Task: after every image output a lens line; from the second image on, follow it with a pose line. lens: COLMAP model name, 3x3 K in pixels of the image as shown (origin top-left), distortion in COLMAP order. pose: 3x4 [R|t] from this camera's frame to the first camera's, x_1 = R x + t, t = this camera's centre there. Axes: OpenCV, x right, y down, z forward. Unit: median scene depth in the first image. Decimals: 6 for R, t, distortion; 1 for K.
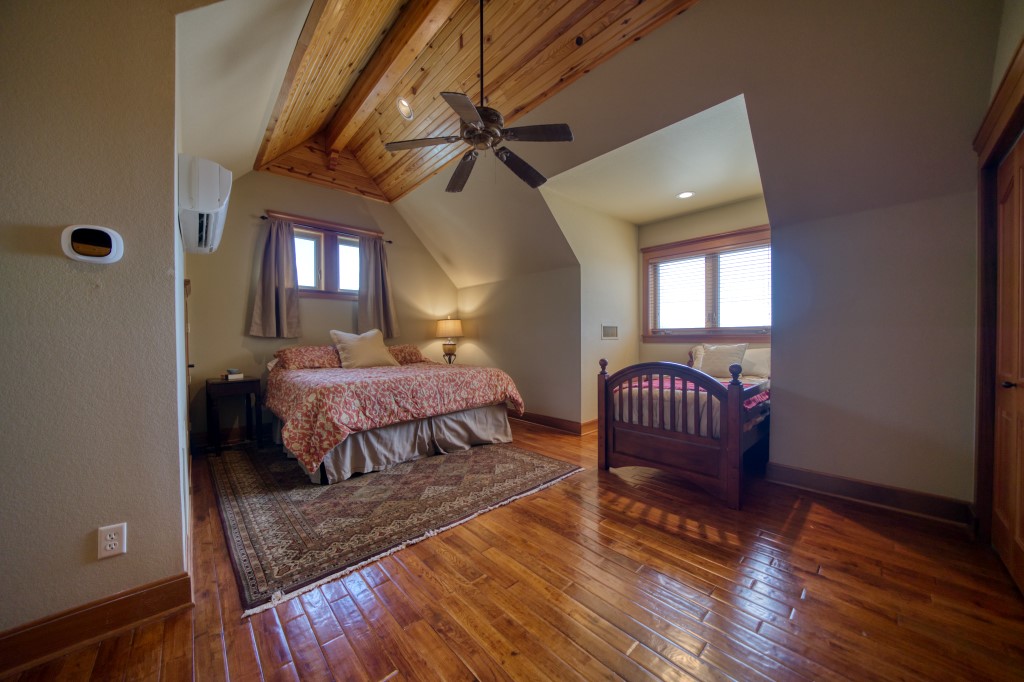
lens RADIAL K [[354.3, 0, 512.6], [0, 354.3, 340.0], [0, 0, 1]] dist [-0.018411, 0.001460]
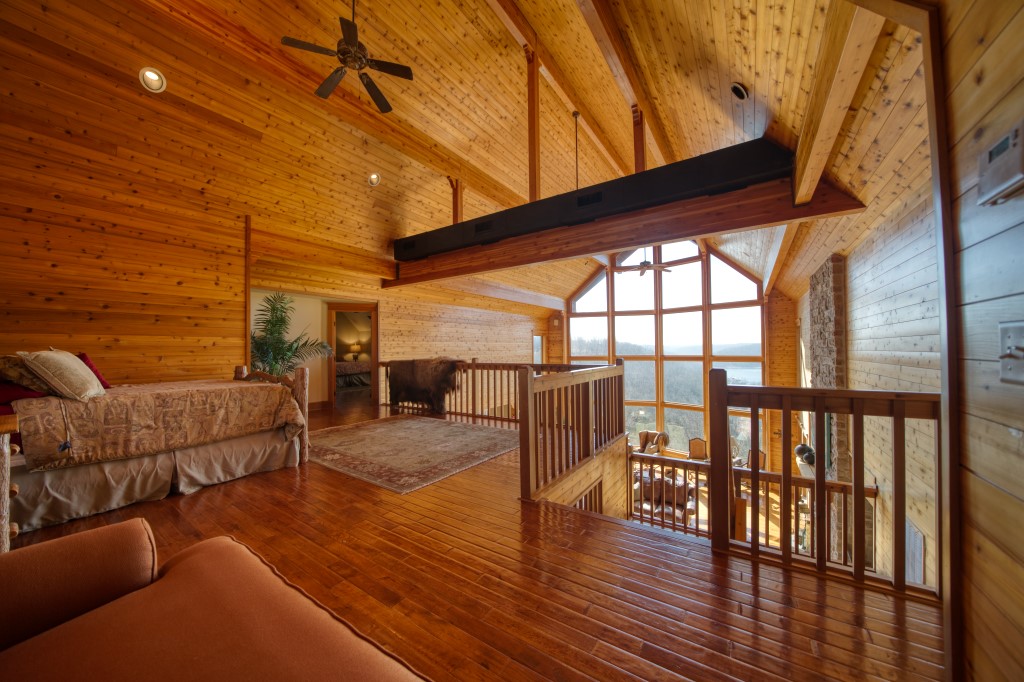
lens RADIAL K [[354.3, 0, 511.2], [0, 354.3, 345.6], [0, 0, 1]] dist [-0.018411, 0.001460]
pose [[0.973481, -0.002620, 0.228751, 0.325231], [0.007404, 0.999771, -0.020061, 0.005626], [-0.228646, 0.021223, 0.973278, -1.698107]]
